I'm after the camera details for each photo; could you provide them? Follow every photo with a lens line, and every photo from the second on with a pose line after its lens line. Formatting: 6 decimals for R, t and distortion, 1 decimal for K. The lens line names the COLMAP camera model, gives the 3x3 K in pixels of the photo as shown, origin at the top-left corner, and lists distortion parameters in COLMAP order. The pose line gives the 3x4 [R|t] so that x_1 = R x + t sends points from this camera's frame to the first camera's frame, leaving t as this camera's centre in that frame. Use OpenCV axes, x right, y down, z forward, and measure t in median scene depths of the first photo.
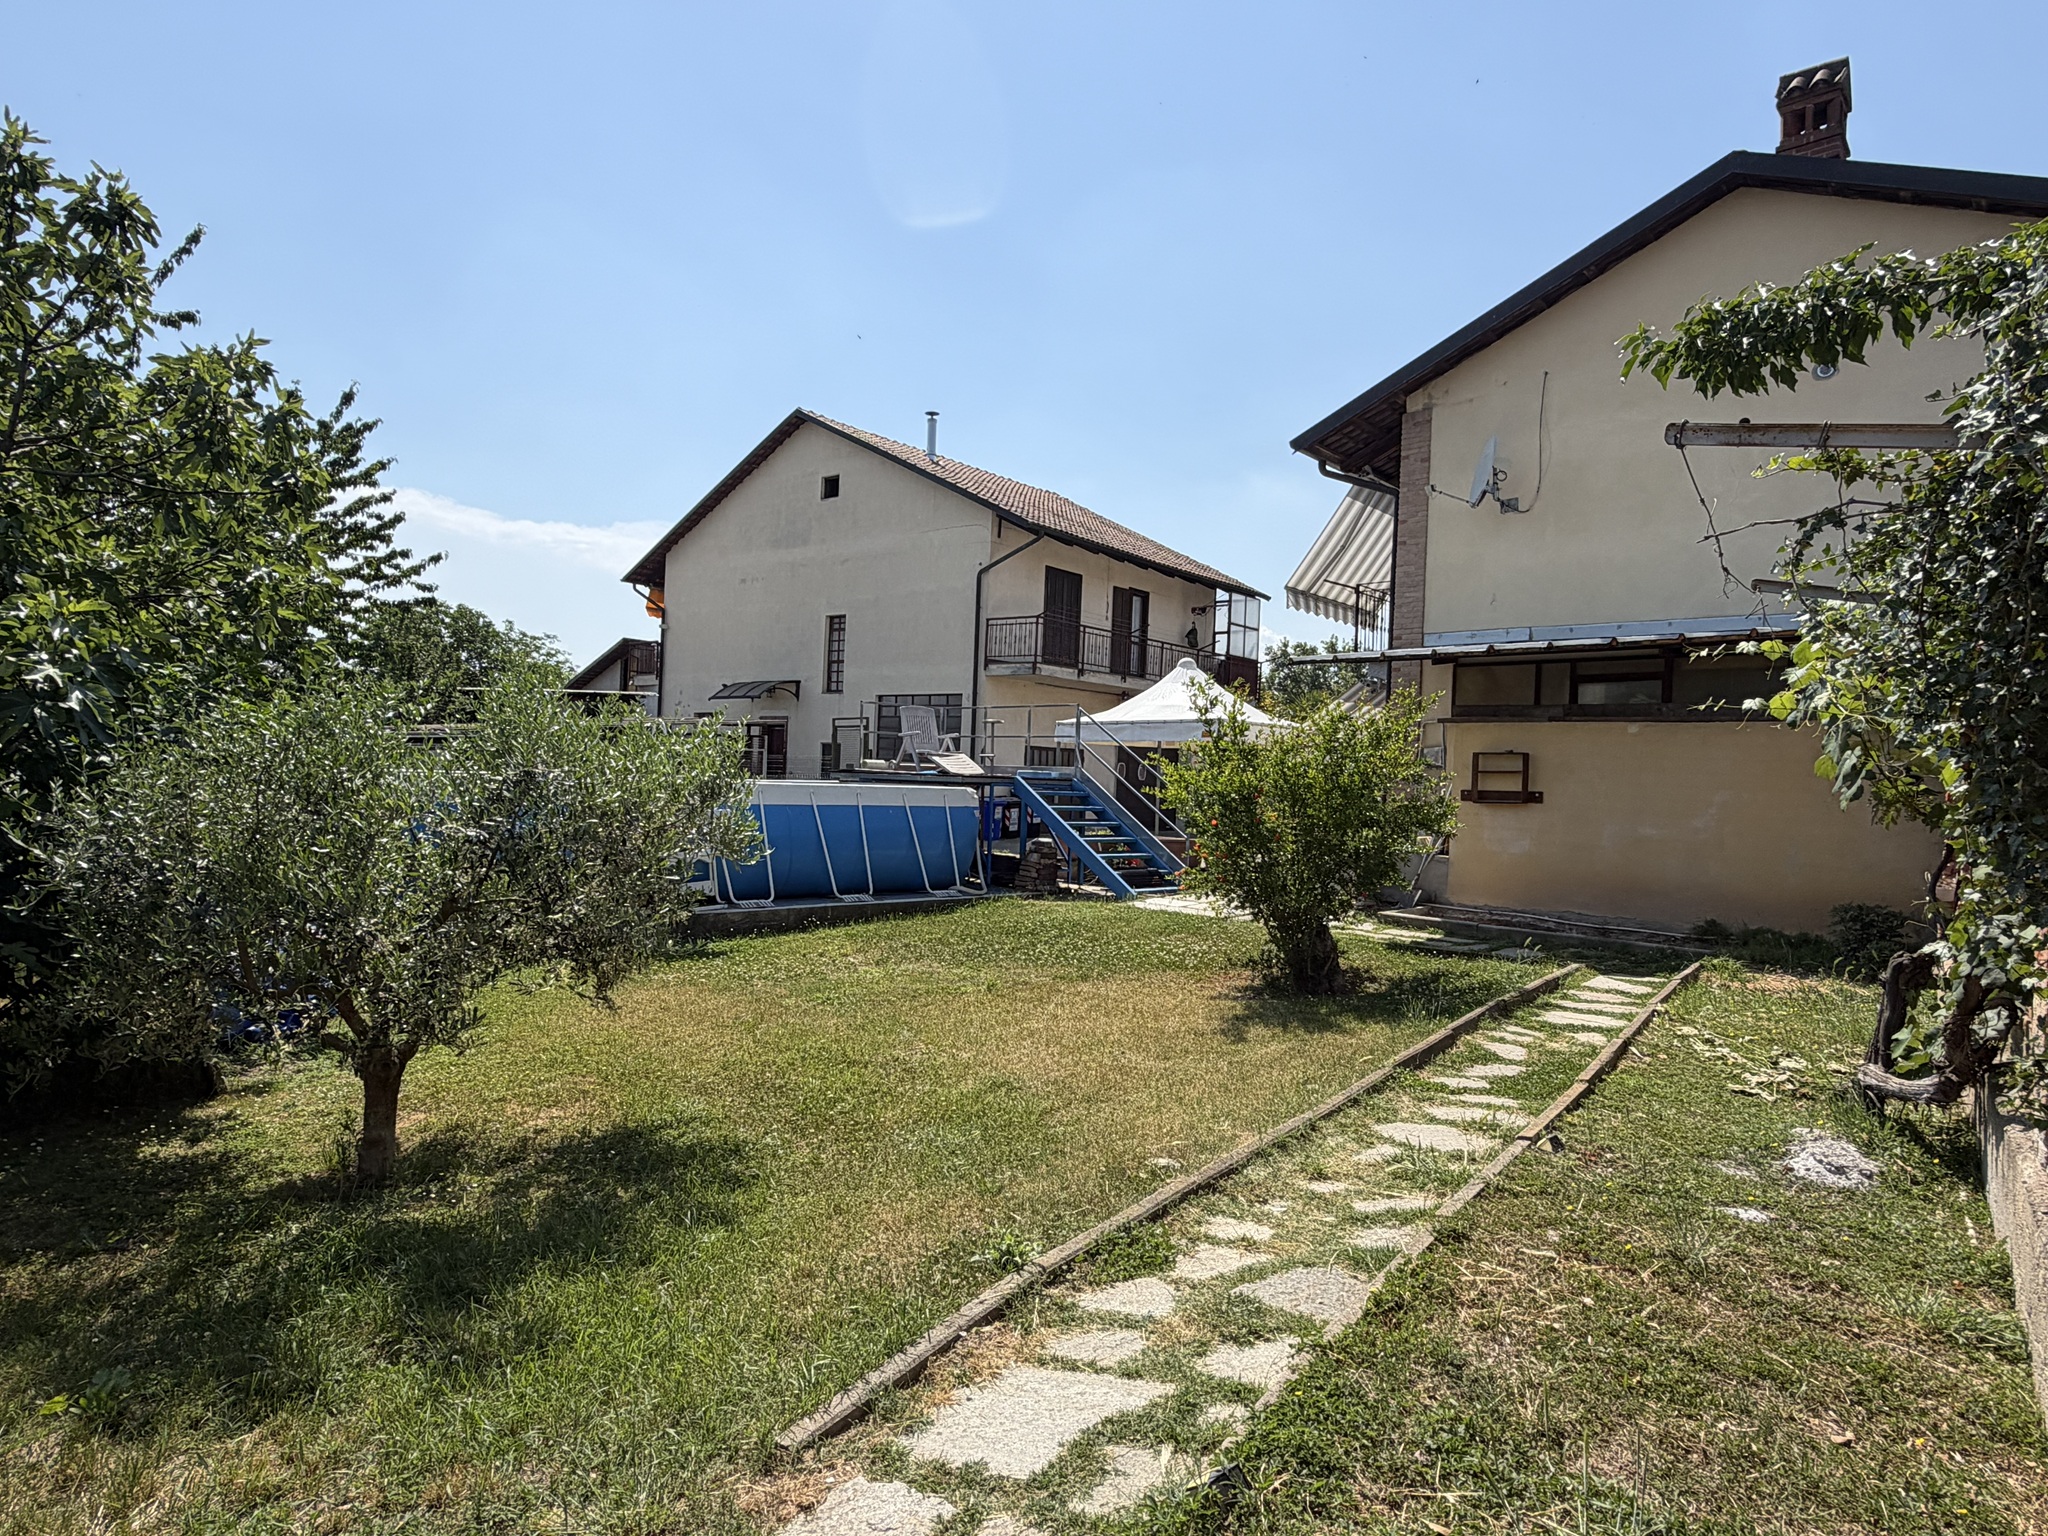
lens RADIAL K [[1192.9, 0, 1022.6], [0, 1192.9, 769.9], [0, 0, 1]] dist [0.000167, 0.000008]
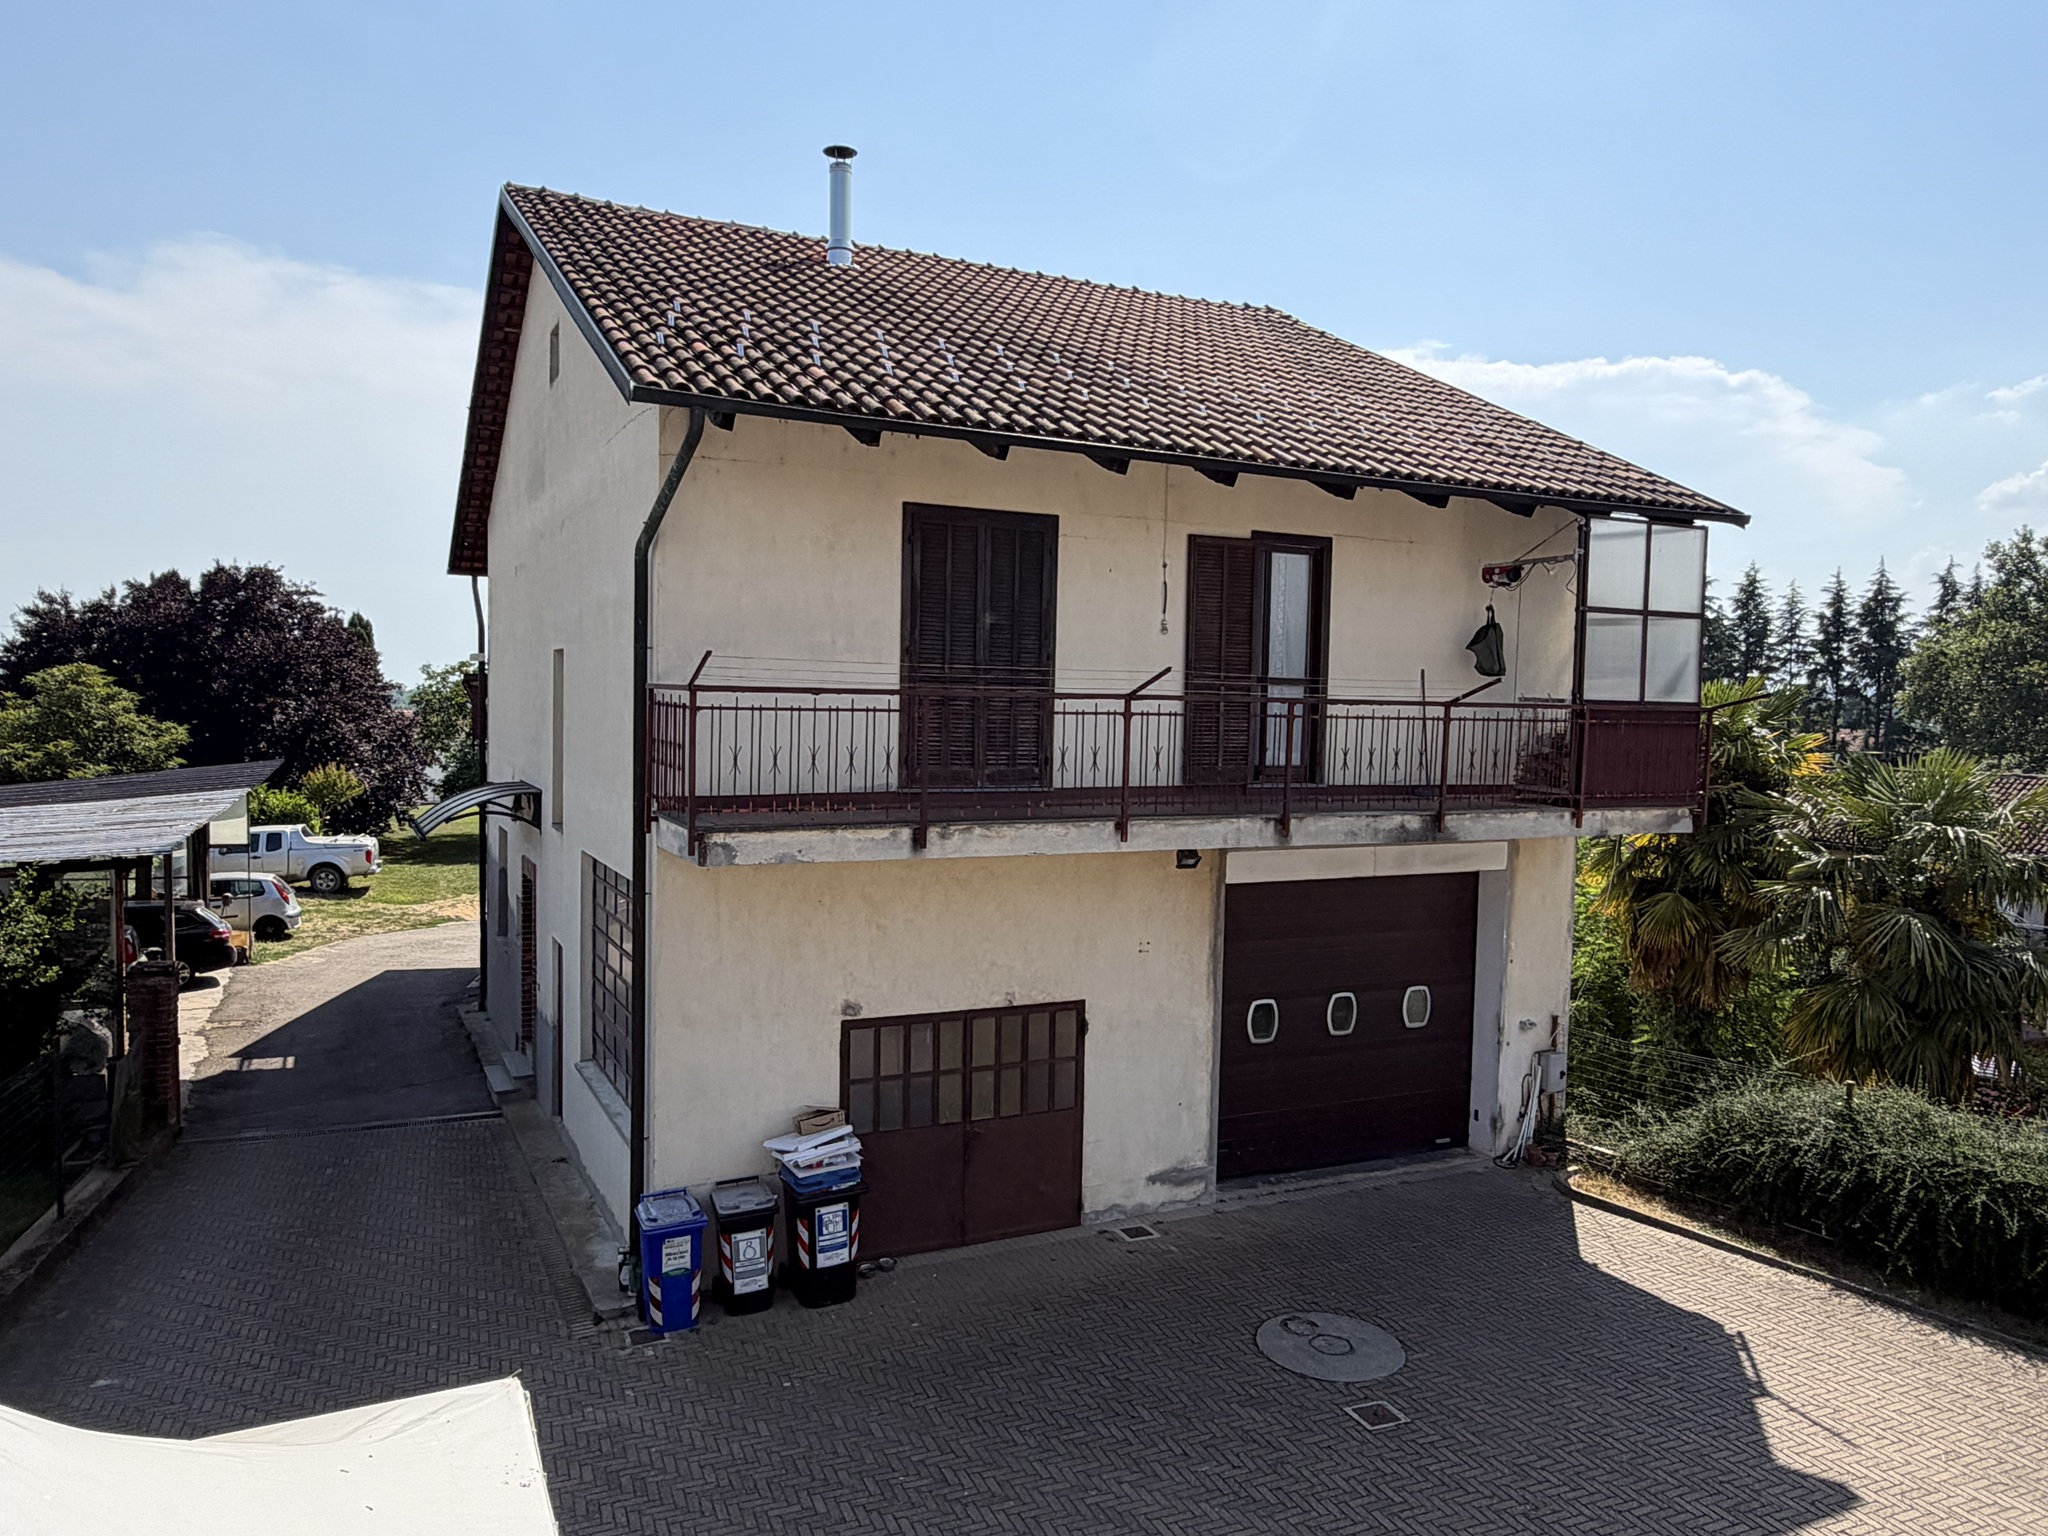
lens RADIAL K [[1372.5, 0, 1029.2], [0, 1372.5, 771.1], [0, 0, 1]] dist [-0.004323, -0.000166]
pose [[0.906339, 0.001162, -0.422549, 0.195069], [0.019507, 0.998815, 0.044588, -0.097031], [0.422100, -0.048654, 0.905243, 0.574547]]
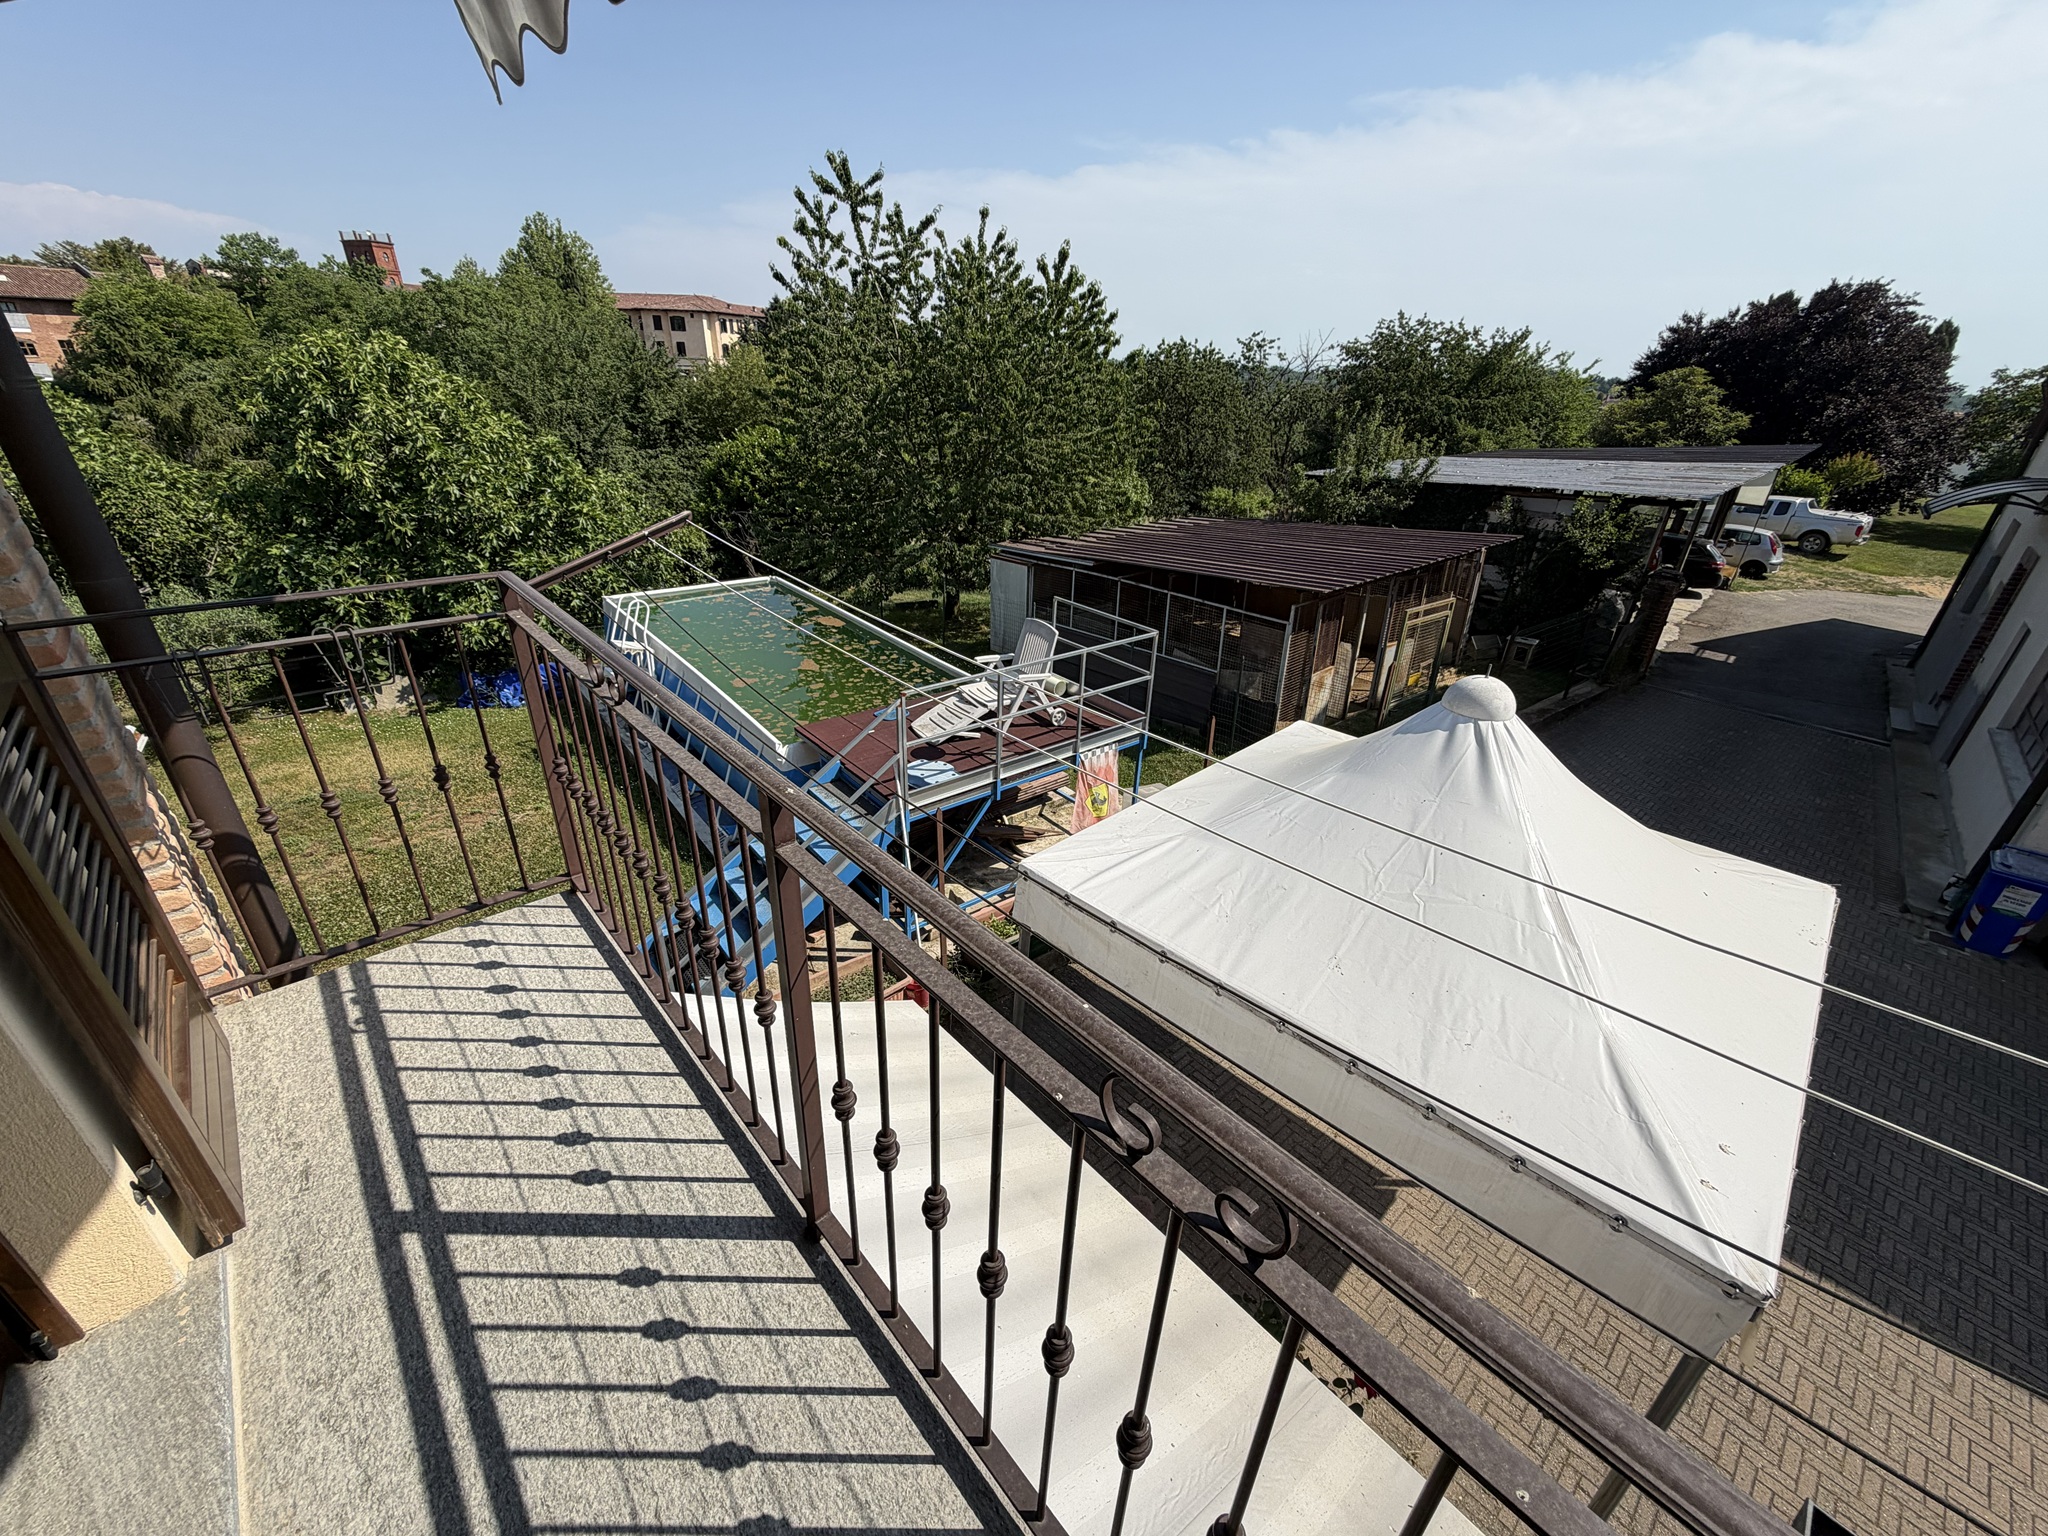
lens RADIAL K [[817.5, 0, 1011.3], [0, 817.5, 771.4], [0, 0, 1]] dist [-0.000275, 0.000207]
pose [[-0.100202, 0.407427, -0.907724, 0.207309], [-0.029423, 0.910703, 0.412012, -0.091503], [0.994532, 0.067993, -0.079267, 0.558930]]
